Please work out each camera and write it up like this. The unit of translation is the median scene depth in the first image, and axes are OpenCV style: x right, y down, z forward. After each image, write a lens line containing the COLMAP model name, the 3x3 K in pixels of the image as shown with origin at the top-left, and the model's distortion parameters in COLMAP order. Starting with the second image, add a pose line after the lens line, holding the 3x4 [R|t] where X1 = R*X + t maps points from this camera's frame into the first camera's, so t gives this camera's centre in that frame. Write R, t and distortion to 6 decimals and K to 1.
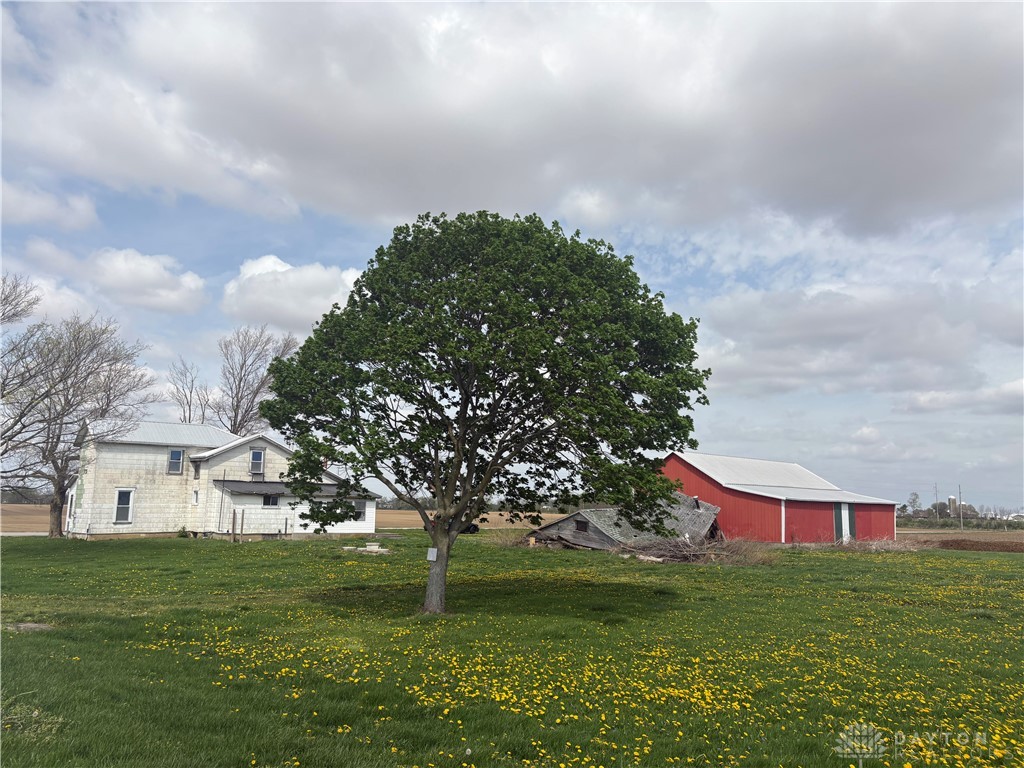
lens RADIAL K [[790.8, 0, 506.9], [0, 790.8, 381.0], [0, 0, 1]] dist [0.020191, 0.001304]
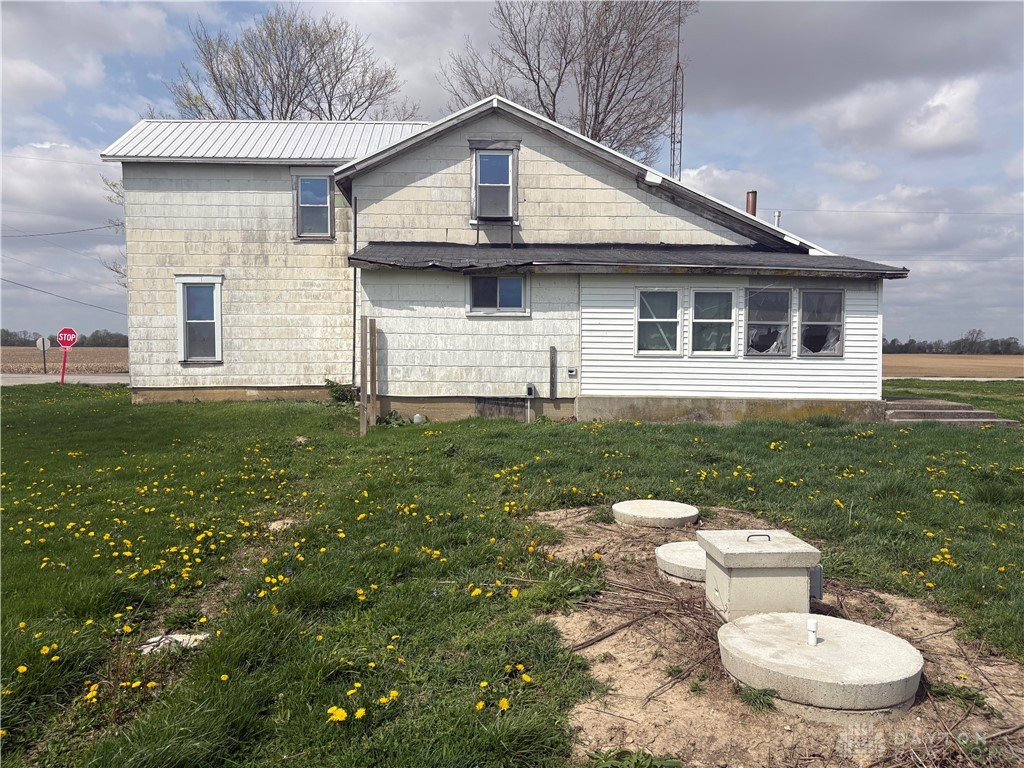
lens RADIAL K [[790.8, 0, 512.2], [0, 790.8, 385.9], [0, 0, 1]] dist [0.020191, 0.001304]
pose [[0.785949, 0.017914, -0.618031, -0.102184], [0.105755, 0.980955, 0.162922, 0.135014], [0.609179, -0.193408, 0.769086, 0.749350]]
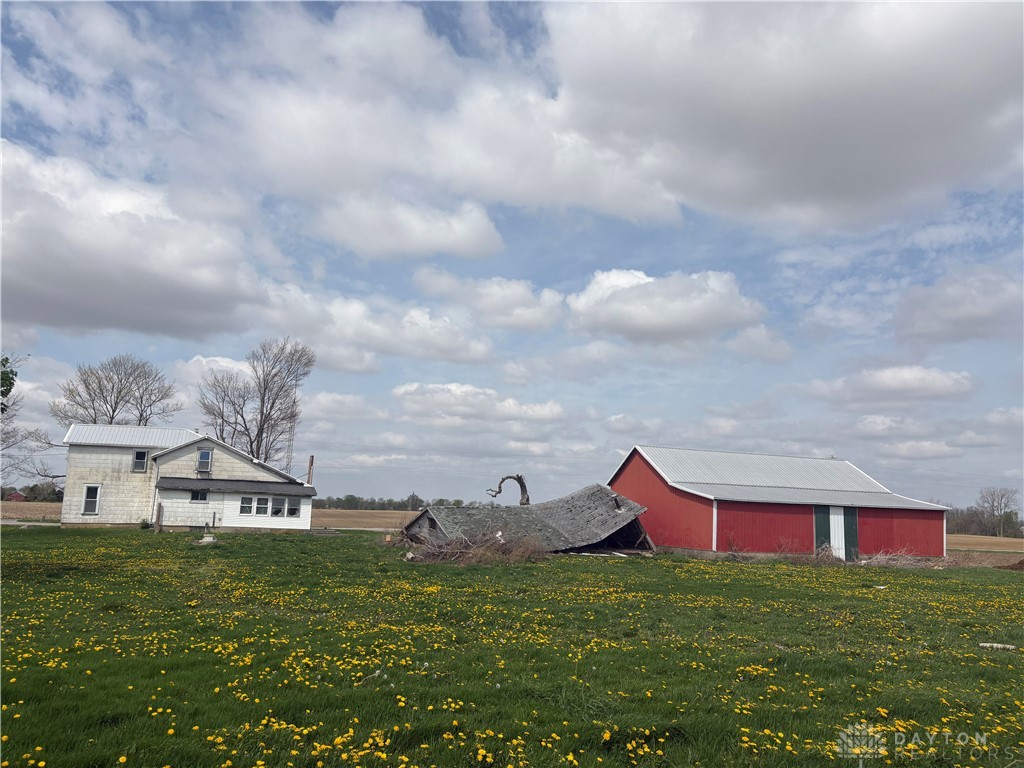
lens RADIAL K [[790.8, 0, 517.6], [0, 790.8, 389.6], [0, 0, 1]] dist [0.020191, 0.001304]
pose [[0.927793, -0.044648, -0.370414, 0.506473], [0.041140, 0.999002, -0.017370, 0.041683], [0.370820, 0.000877, 0.928704, 0.150839]]
